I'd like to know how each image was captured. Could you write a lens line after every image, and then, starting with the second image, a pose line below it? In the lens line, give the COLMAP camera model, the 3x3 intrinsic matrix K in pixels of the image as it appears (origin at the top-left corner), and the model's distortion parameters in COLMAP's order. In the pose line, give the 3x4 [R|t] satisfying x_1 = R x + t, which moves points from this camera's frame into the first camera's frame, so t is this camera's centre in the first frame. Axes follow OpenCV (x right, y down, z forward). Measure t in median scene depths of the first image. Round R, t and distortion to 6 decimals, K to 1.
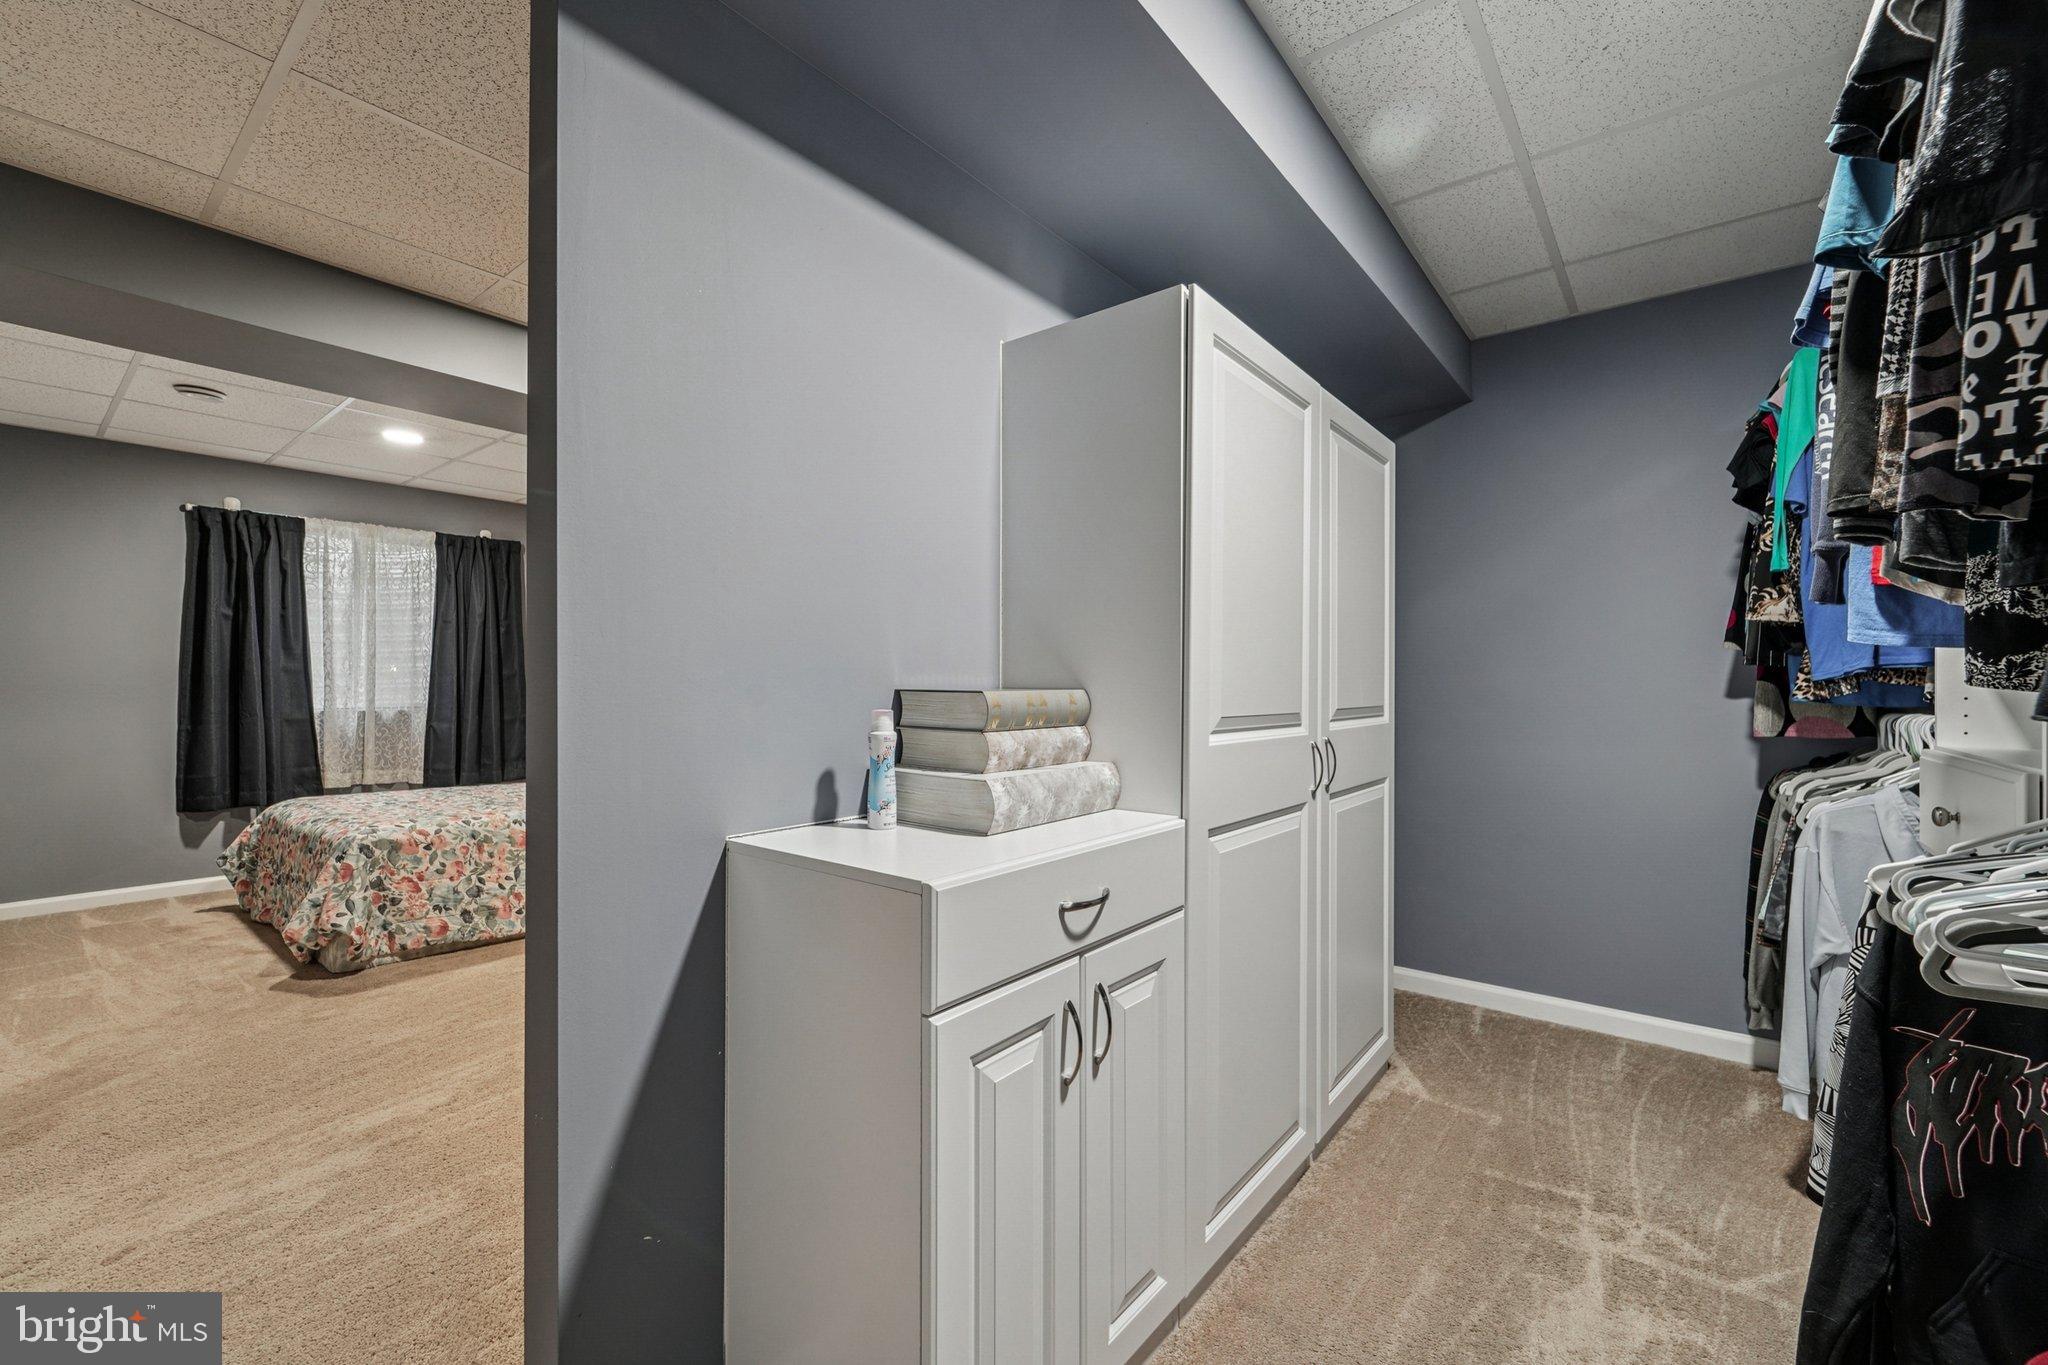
lens RADIAL K [[838.2, 0, 1019.9], [0, 838.2, 685.8], [0, 0, 1]] dist [0.004665, -0.001862]
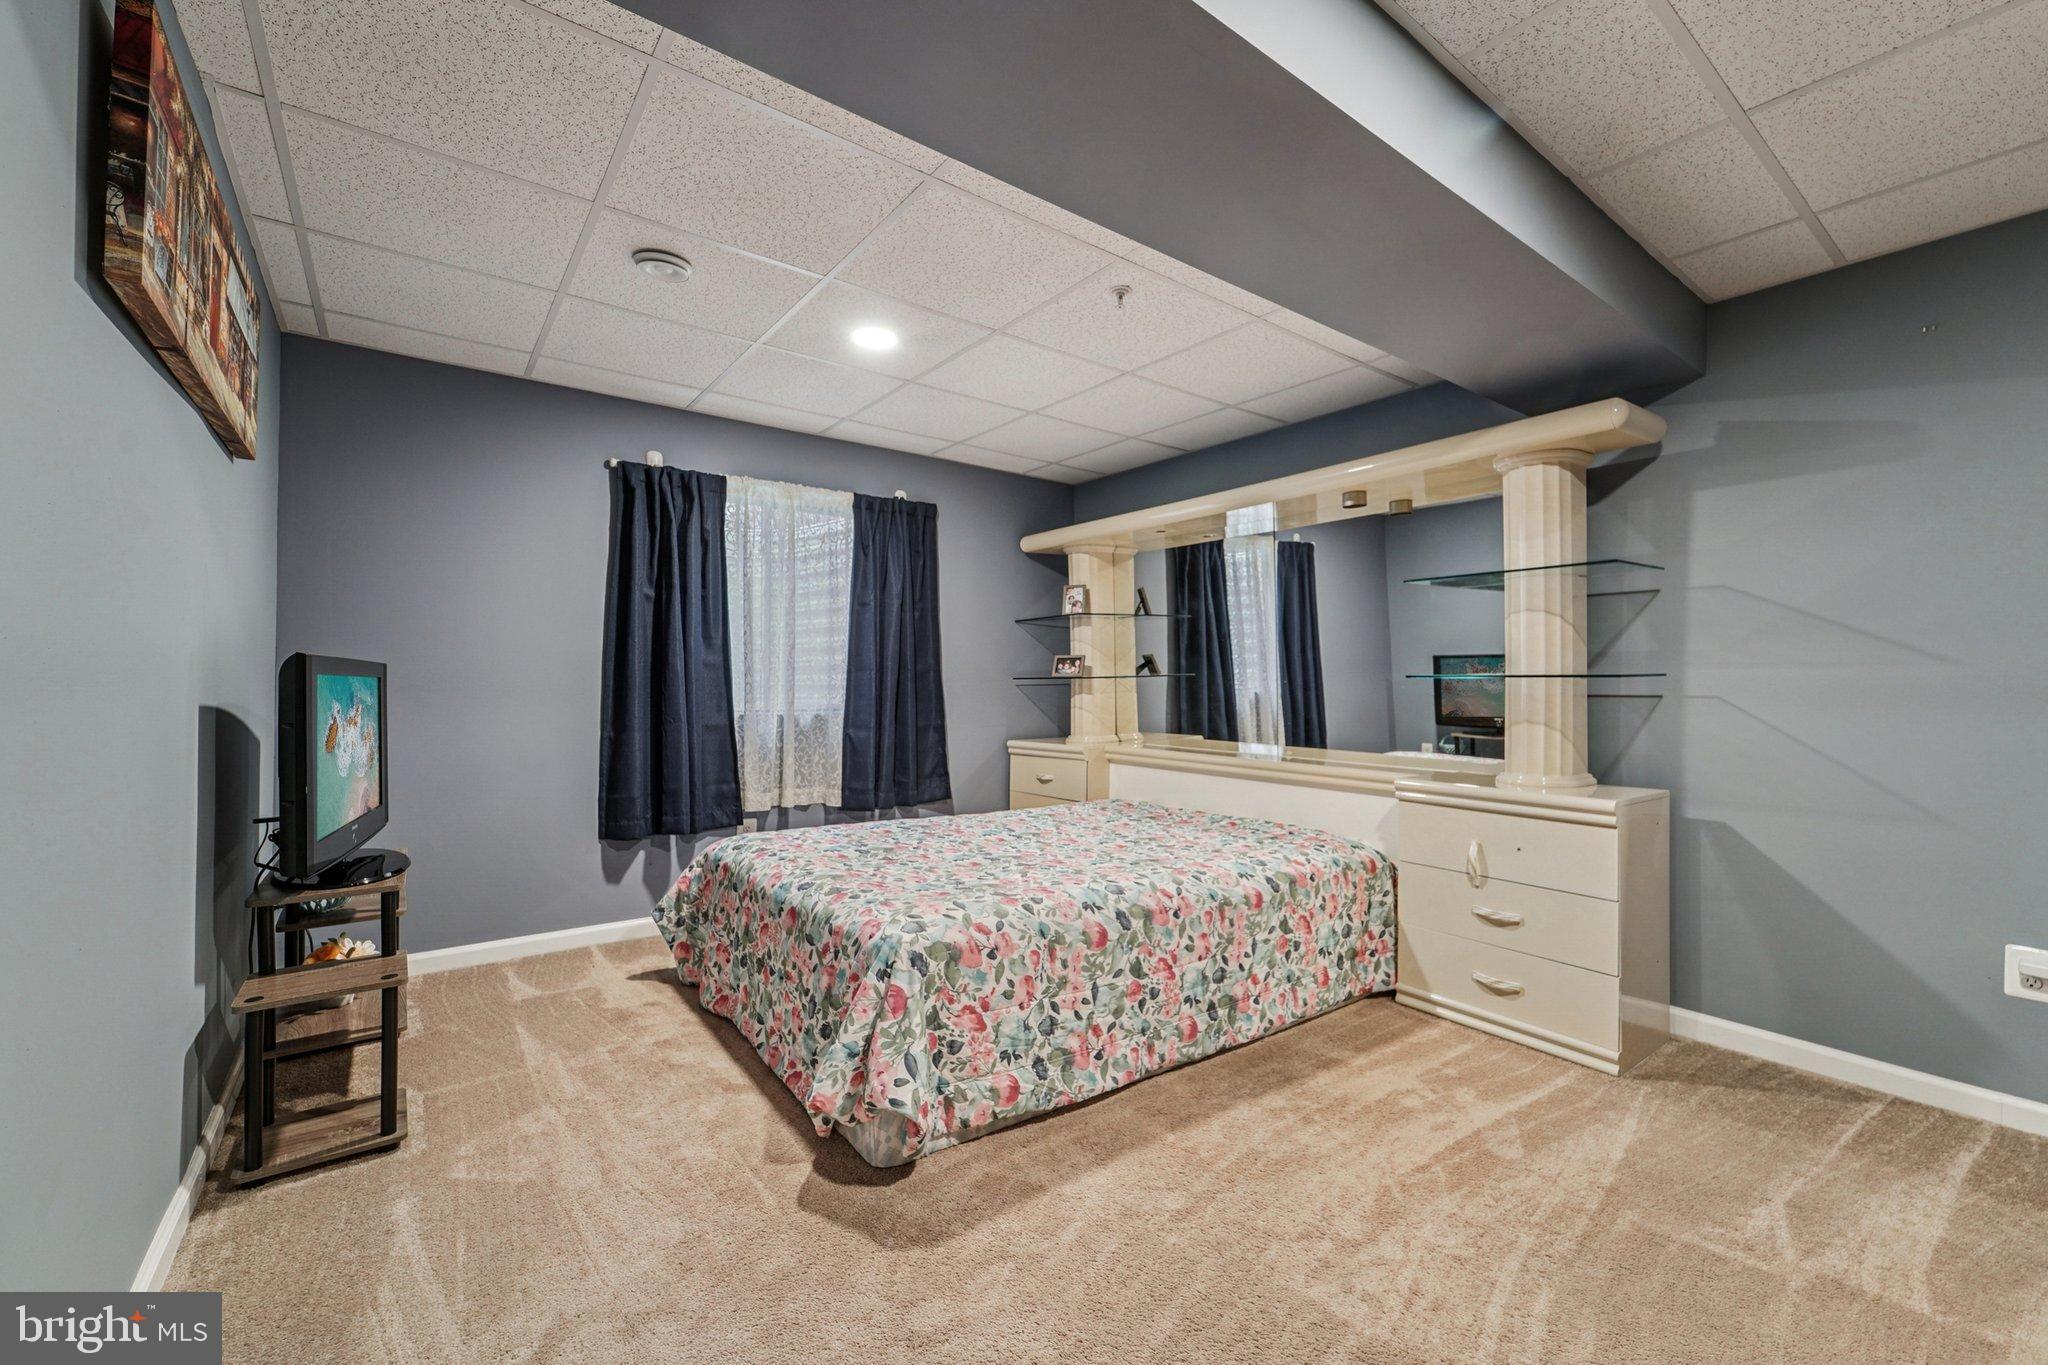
lens RADIAL K [[838.2, 0, 1026.7], [0, 838.2, 679.4], [0, 0, 1]] dist [0.004665, -0.001862]
pose [[0.968375, 0.003671, -0.249473, -0.447871], [-0.004722, 0.999982, -0.003615, -0.003034], [0.249455, 0.004679, 0.968375, 0.354647]]
